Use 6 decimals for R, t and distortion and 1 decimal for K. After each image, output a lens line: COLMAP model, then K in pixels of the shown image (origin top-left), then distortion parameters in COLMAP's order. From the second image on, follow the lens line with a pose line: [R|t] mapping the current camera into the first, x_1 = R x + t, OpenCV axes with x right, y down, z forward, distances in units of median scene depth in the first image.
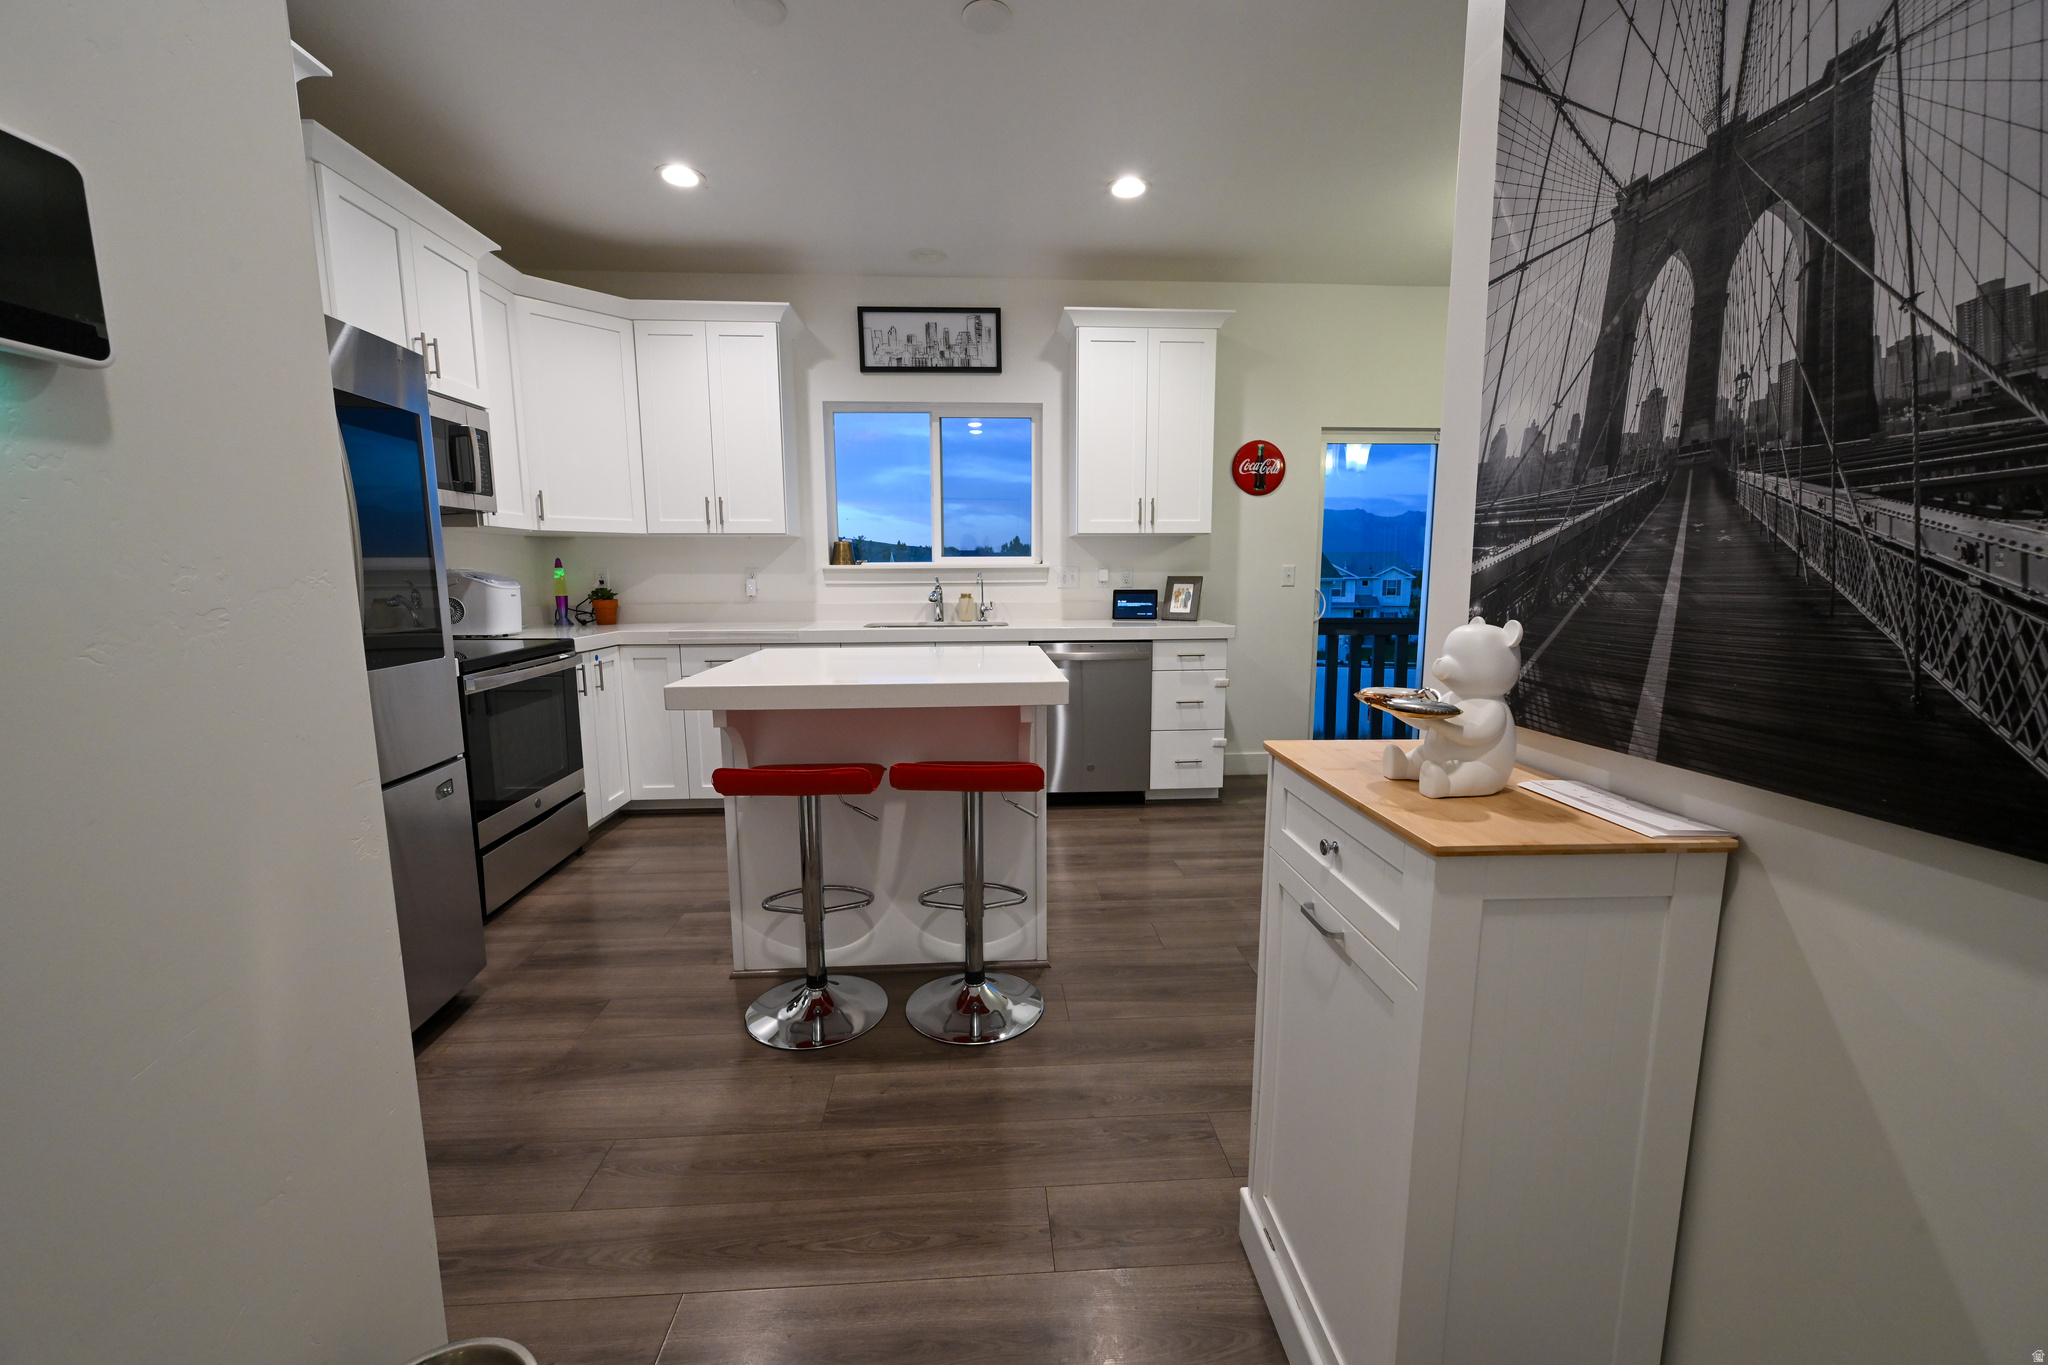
lens RADIAL K [[792.9, 0, 1020.9], [0, 792.9, 687.2], [0, 0, 1]] dist [-0.019181, -0.000053]
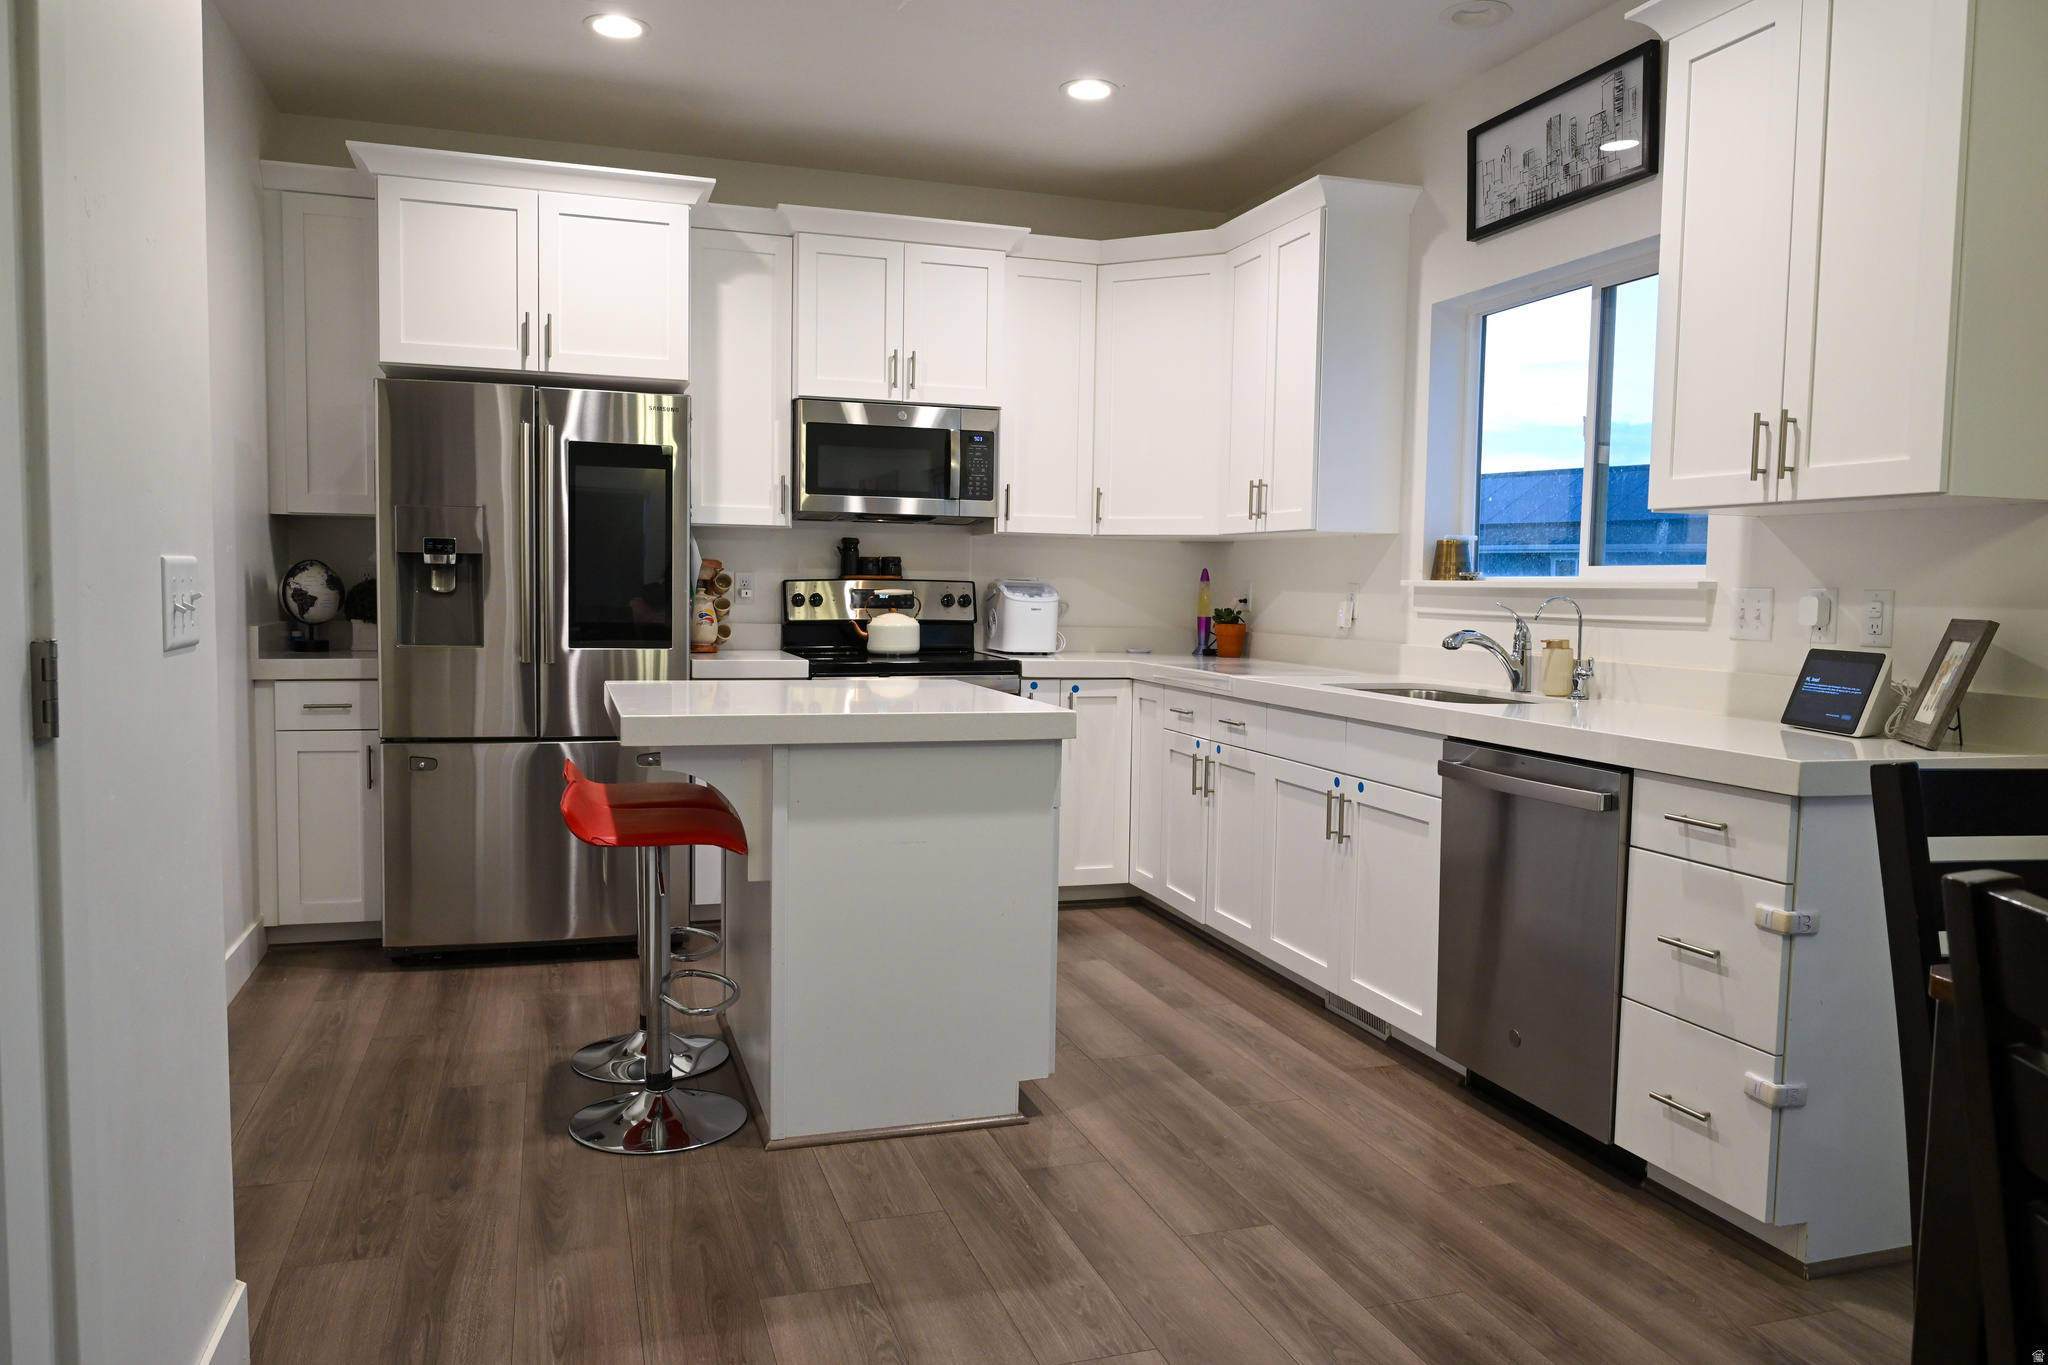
lens RADIAL K [[1419.0, 0, 1024.3], [0, 1419.0, 678.6], [0, 0, 1]] dist [-0.003021, -0.000720]
pose [[0.247250, 0.072692, -0.966221, 0.725333], [-0.156404, 0.987099, 0.034240, -0.075536], [0.956245, 0.142655, 0.255430, 0.482538]]
